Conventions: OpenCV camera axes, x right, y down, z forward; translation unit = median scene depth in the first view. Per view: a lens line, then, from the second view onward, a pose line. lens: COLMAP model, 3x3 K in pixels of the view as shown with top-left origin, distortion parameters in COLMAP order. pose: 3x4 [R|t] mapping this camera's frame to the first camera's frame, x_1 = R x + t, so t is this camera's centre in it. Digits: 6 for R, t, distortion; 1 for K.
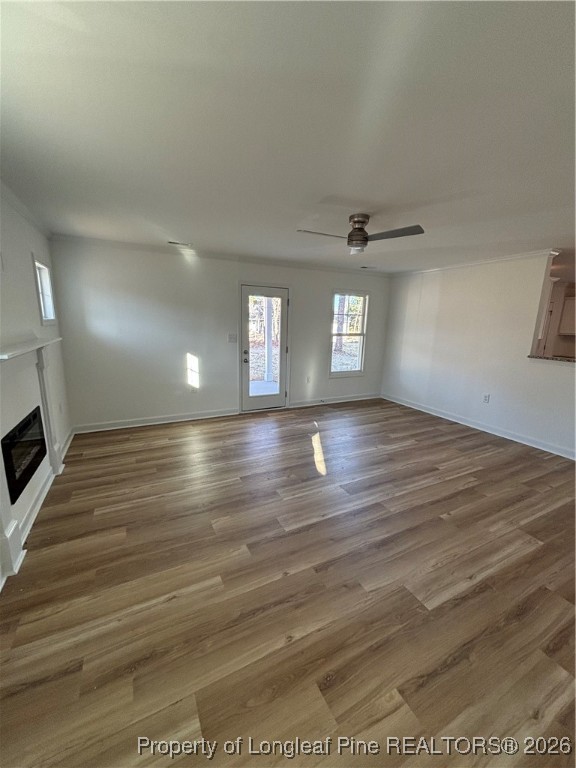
lens RADIAL K [[309.0, 0, 289.0], [0, 309.0, 388.7], [0, 0, 1]] dist [0.003333, 0.001458]
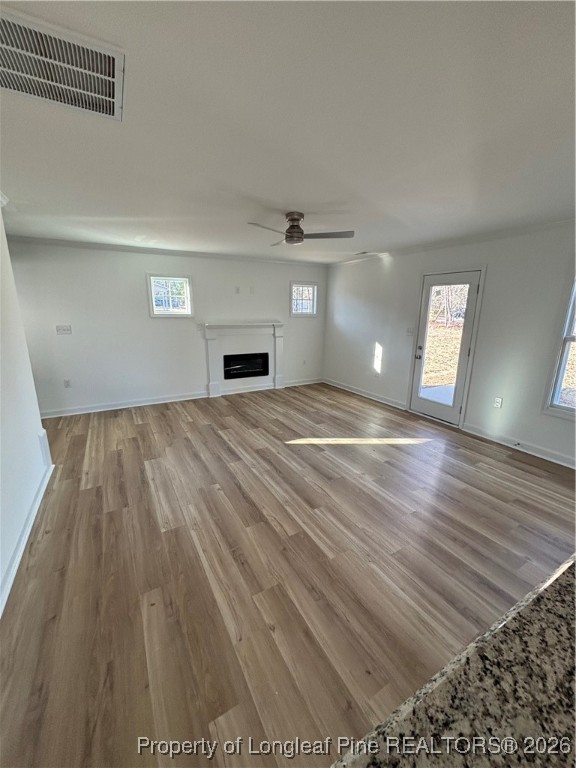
lens RADIAL K [[309.0, 0, 286.5], [0, 309.0, 382.7], [0, 0, 1]] dist [0.003333, 0.001458]
pose [[0.036970, 0.204528, -0.978162, 1.222753], [-0.223771, 0.955670, 0.191368, -0.165981], [0.973940, 0.211809, 0.081099, 0.868646]]
